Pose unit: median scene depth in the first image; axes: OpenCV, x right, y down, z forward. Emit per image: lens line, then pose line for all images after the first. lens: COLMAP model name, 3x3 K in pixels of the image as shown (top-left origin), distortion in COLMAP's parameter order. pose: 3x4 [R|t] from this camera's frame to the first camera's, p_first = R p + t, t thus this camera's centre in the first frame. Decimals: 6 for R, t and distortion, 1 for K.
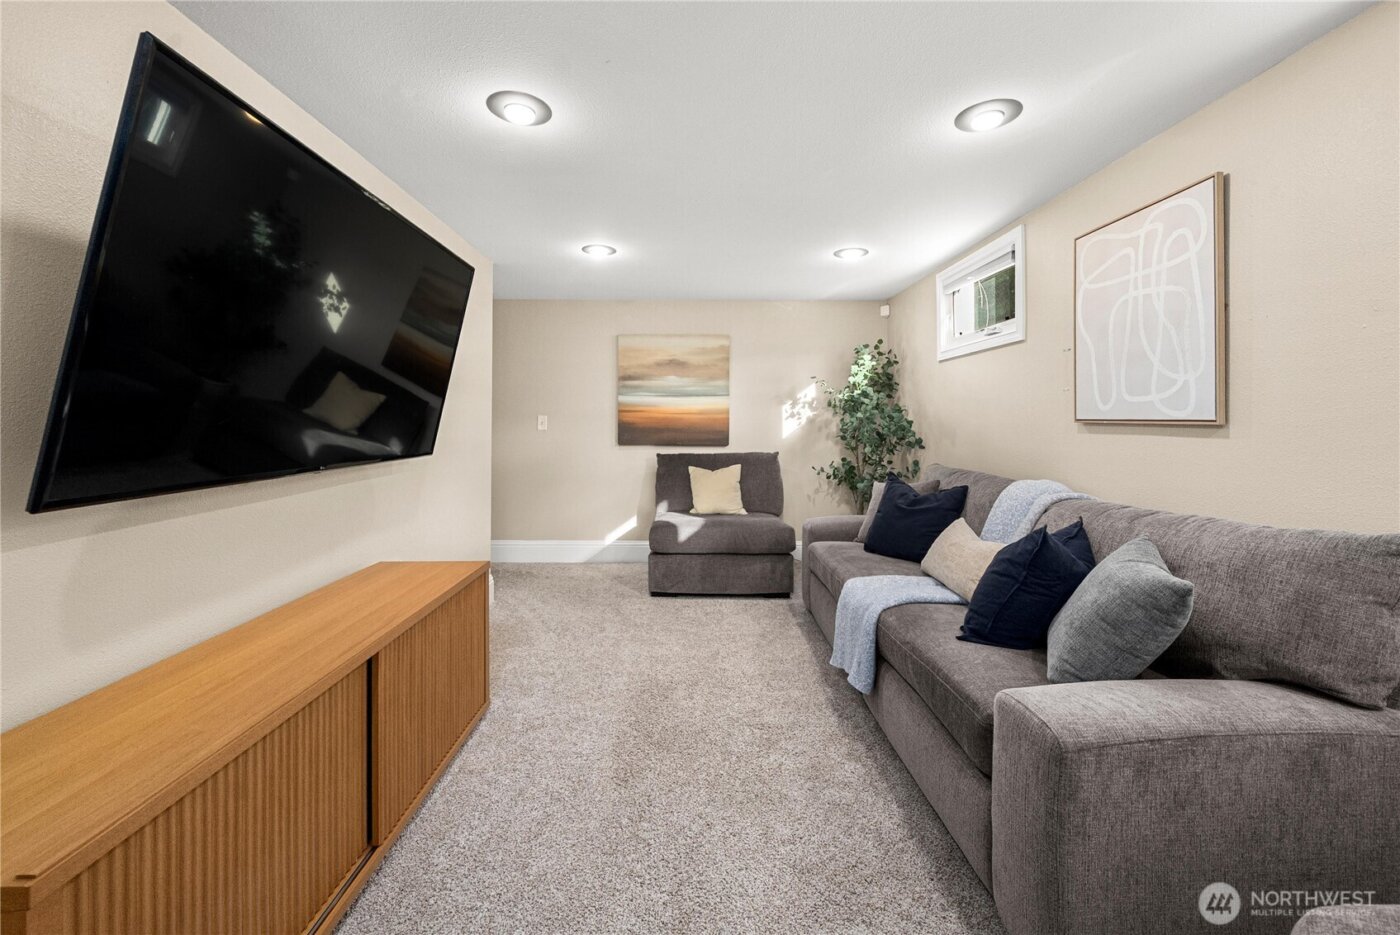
lens RADIAL K [[541.4, 0, 704.3], [0, 541.4, 424.4], [0, 0, 1]] dist [-0.001570, -0.000087]
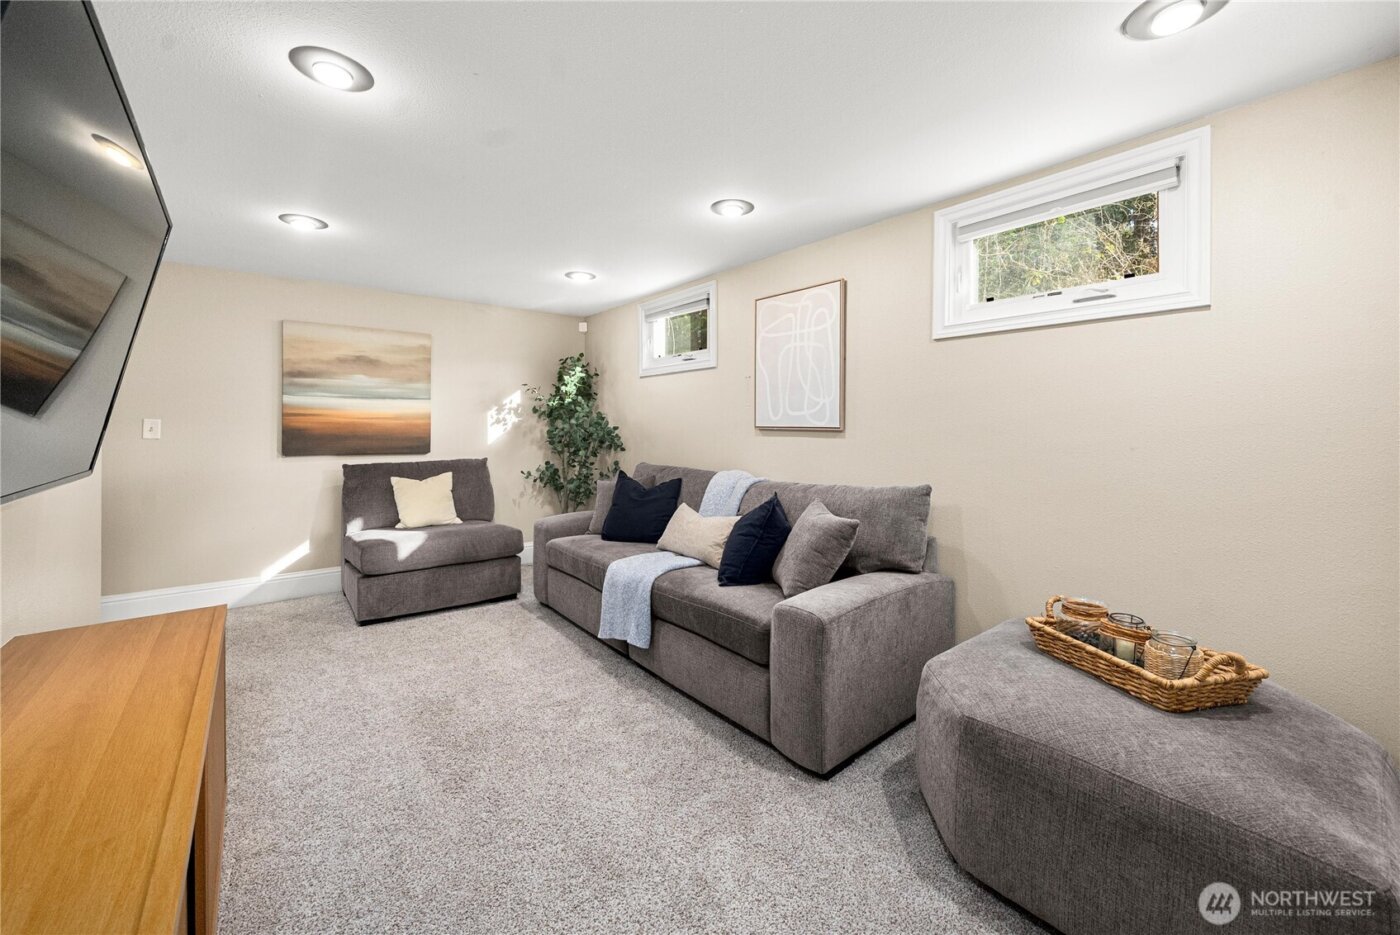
lens RADIAL K [[535.4, 0, 702.3], [0, 535.4, 437.6], [0, 0, 1]] dist [-0.001601, -0.000058]
pose [[0.794211, -0.010690, 0.607548, -0.238910], [0.001381, 0.999874, 0.015788, -0.002100], [-0.607640, -0.011700, 0.794126, -0.031757]]
